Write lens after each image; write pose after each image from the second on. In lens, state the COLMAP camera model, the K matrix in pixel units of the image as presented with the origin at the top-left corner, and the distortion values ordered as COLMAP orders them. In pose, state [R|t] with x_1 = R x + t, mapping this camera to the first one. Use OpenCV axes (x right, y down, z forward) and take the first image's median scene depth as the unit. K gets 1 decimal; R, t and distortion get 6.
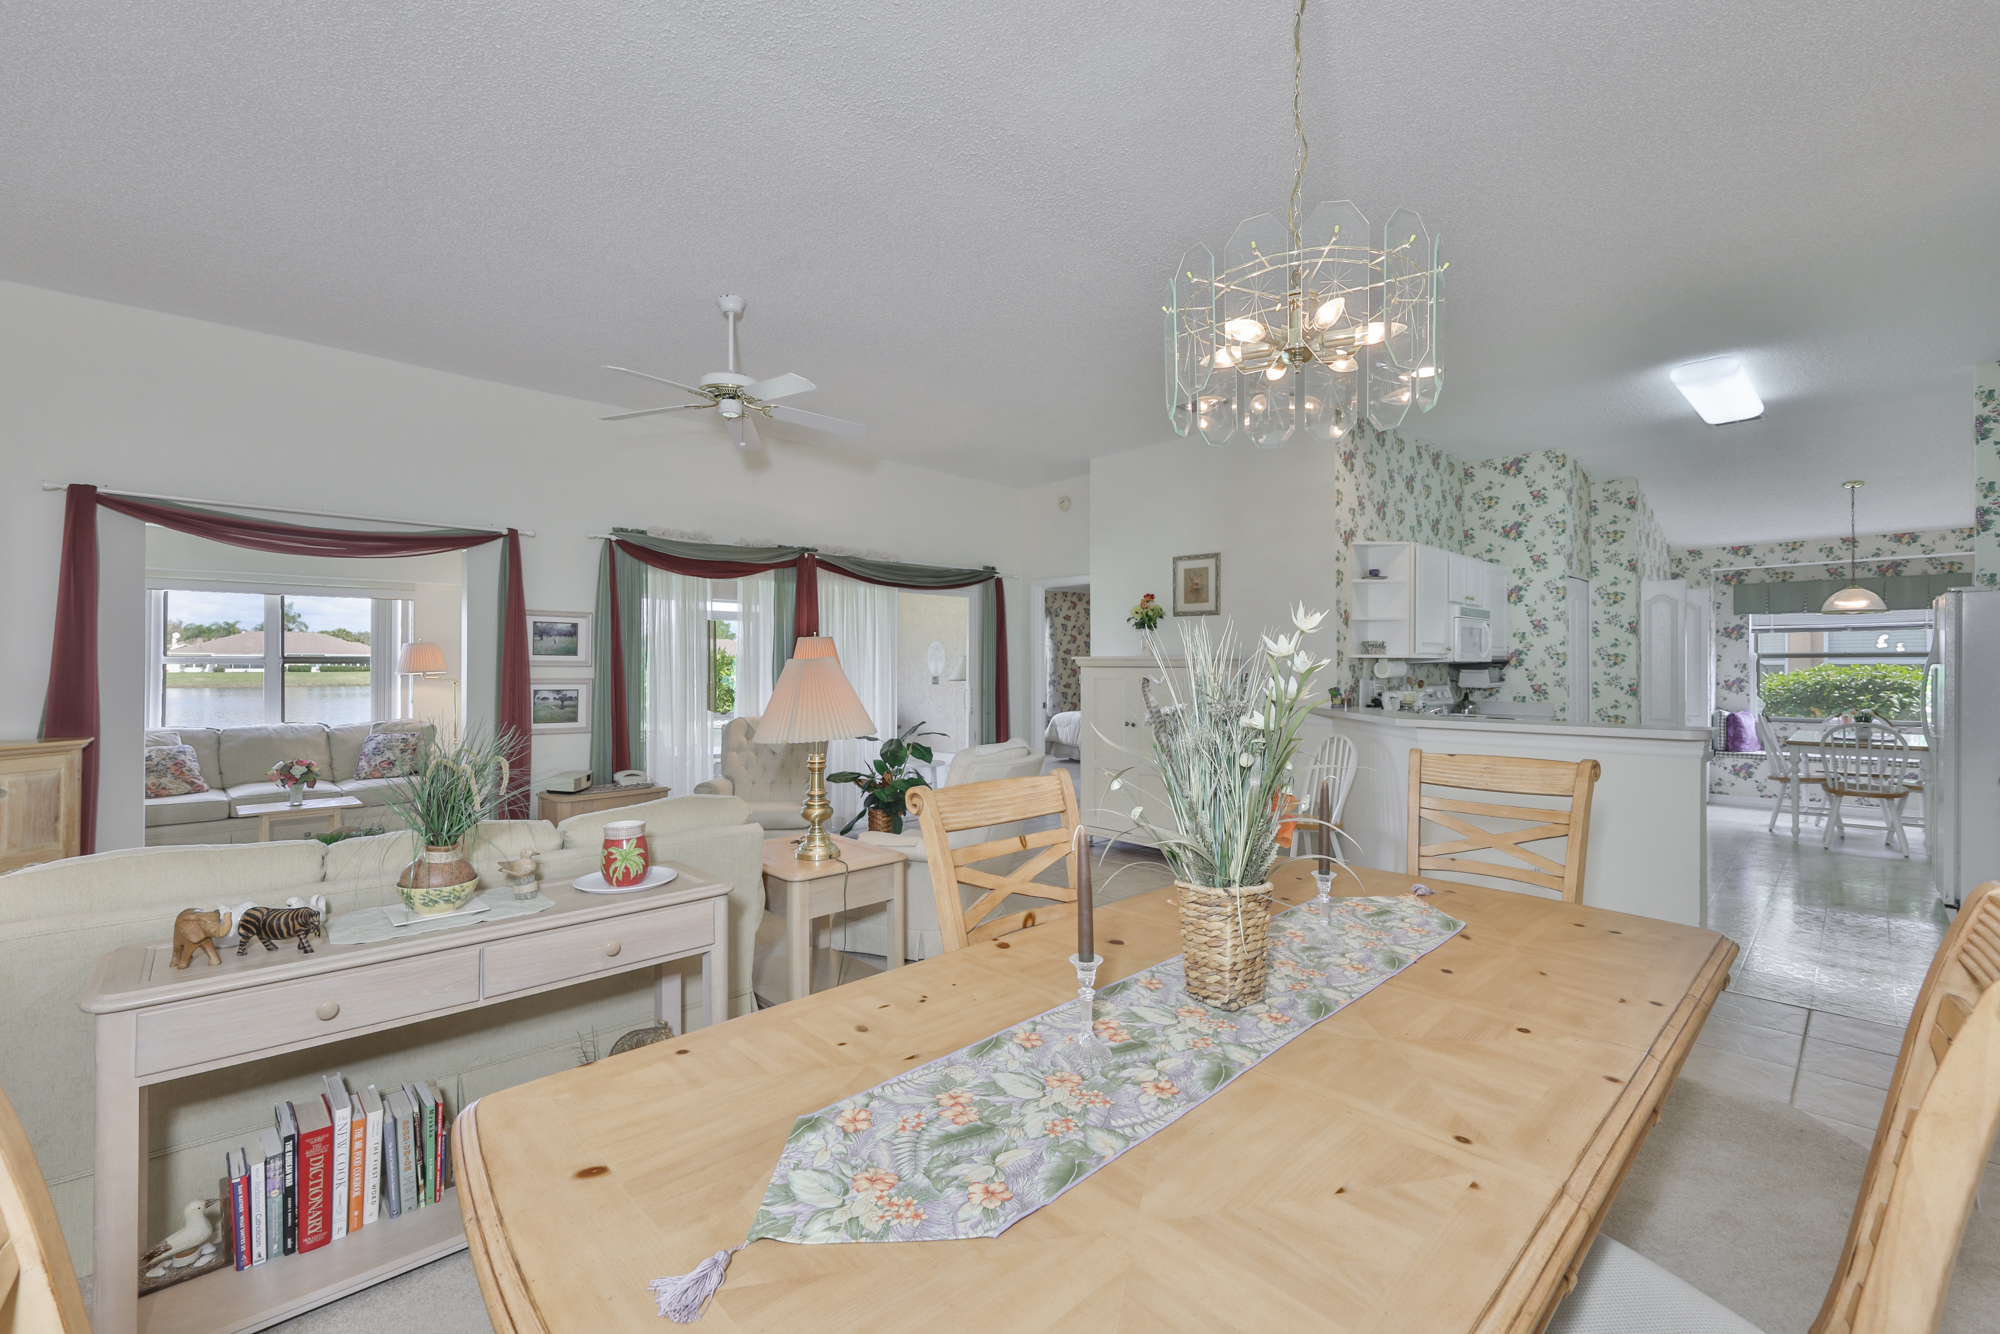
lens RADIAL K [[850.4, 0, 991.3], [0, 850.4, 661.9], [0, 0, 1]] dist [-0.002240, 0.001252]
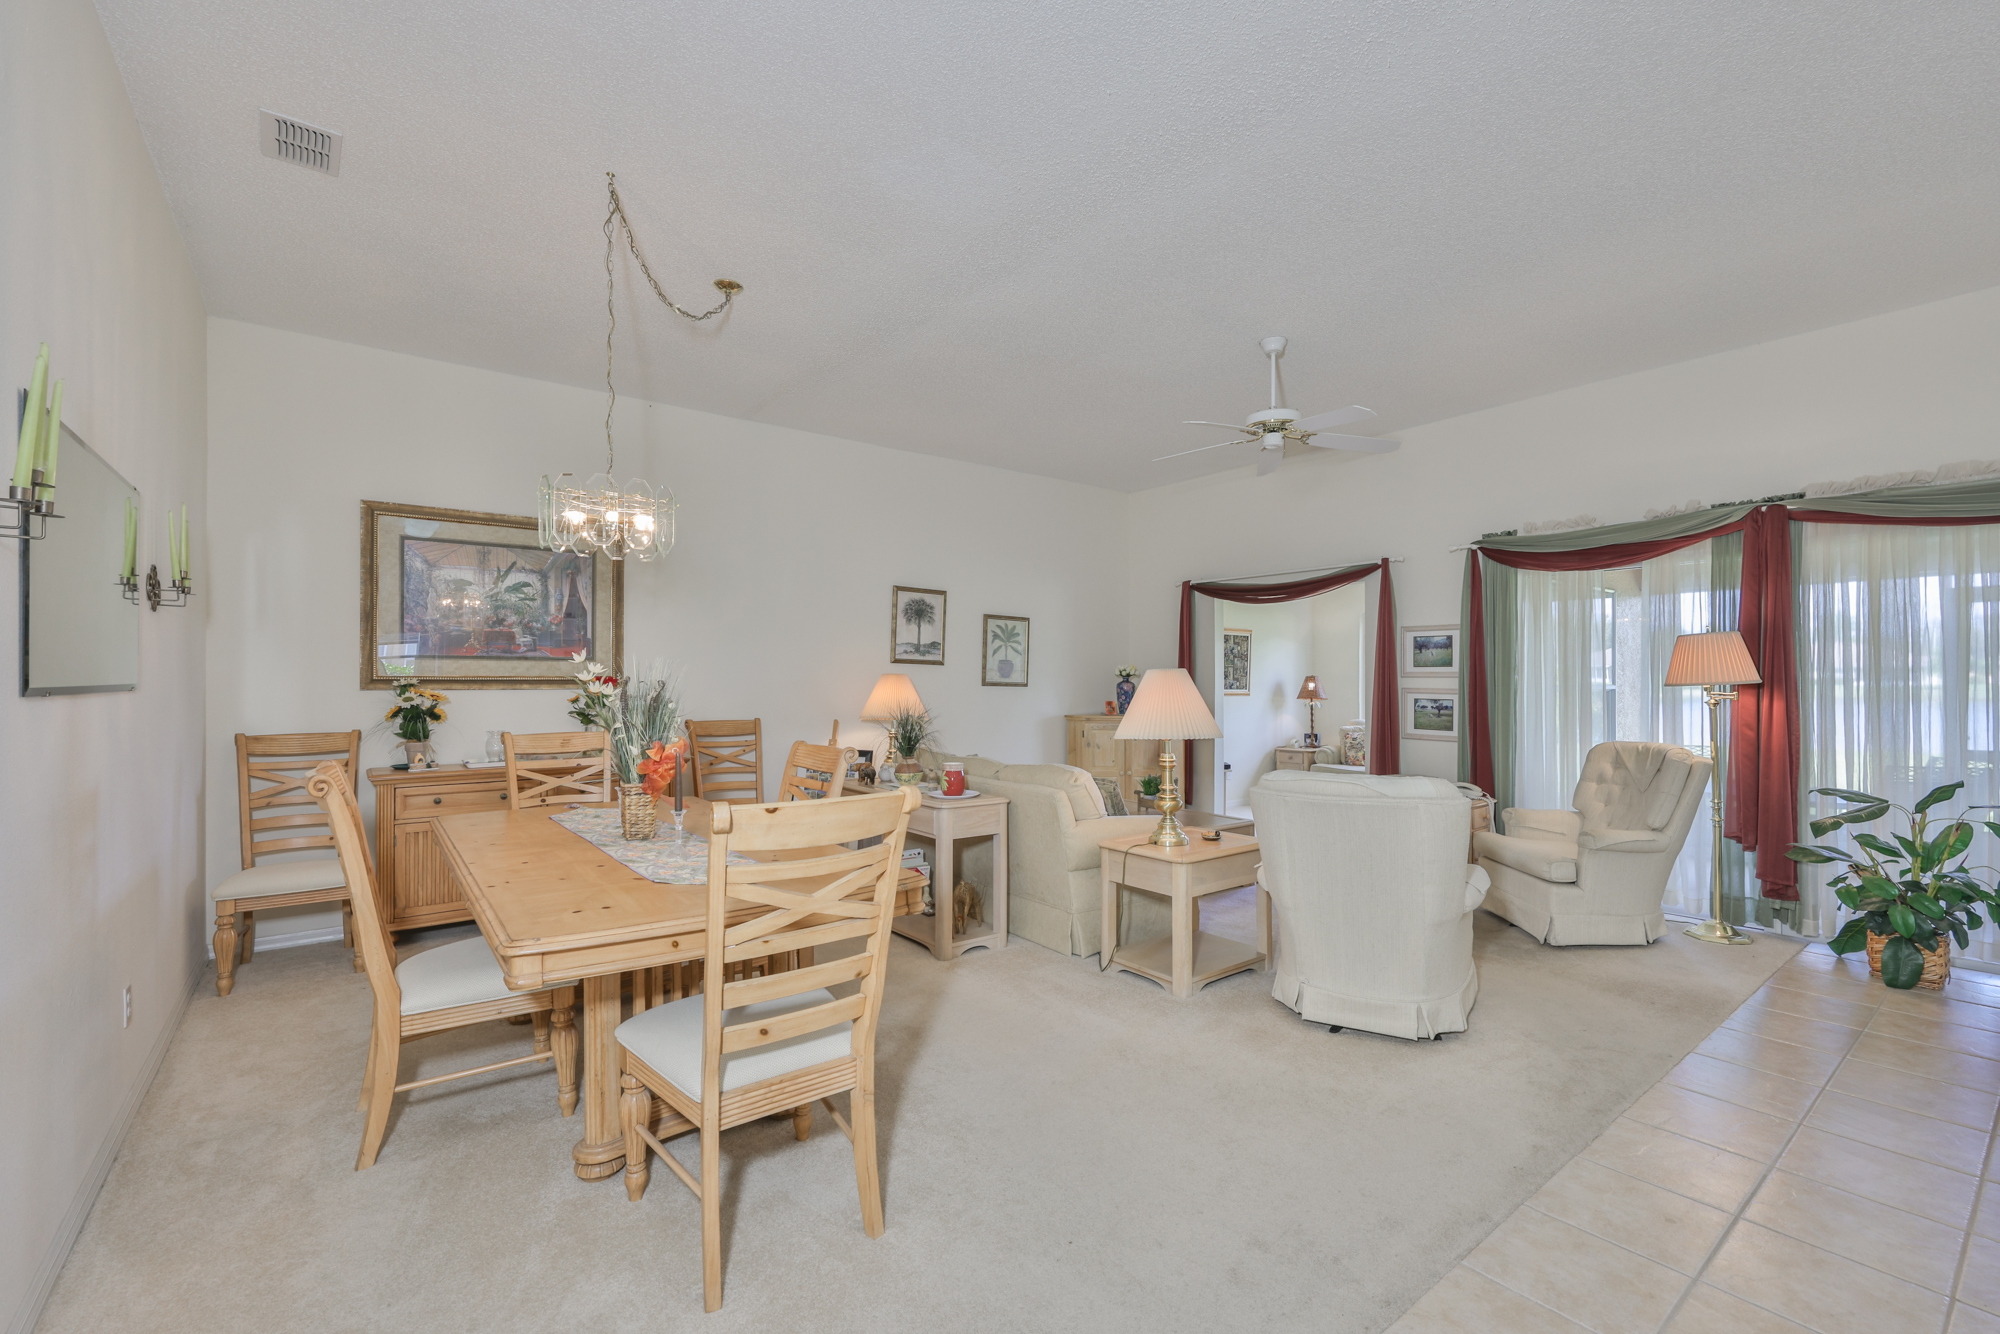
lens RADIAL K [[850.4, 0, 1002.6], [0, 850.4, 688.8], [0, 0, 1]] dist [-0.002240, 0.001252]
pose [[-0.096592, 0.008487, -0.995288, 0.595852], [0.008627, 0.999933, 0.007689, 0.006899], [0.995287, -0.007844, -0.096659, 0.554887]]
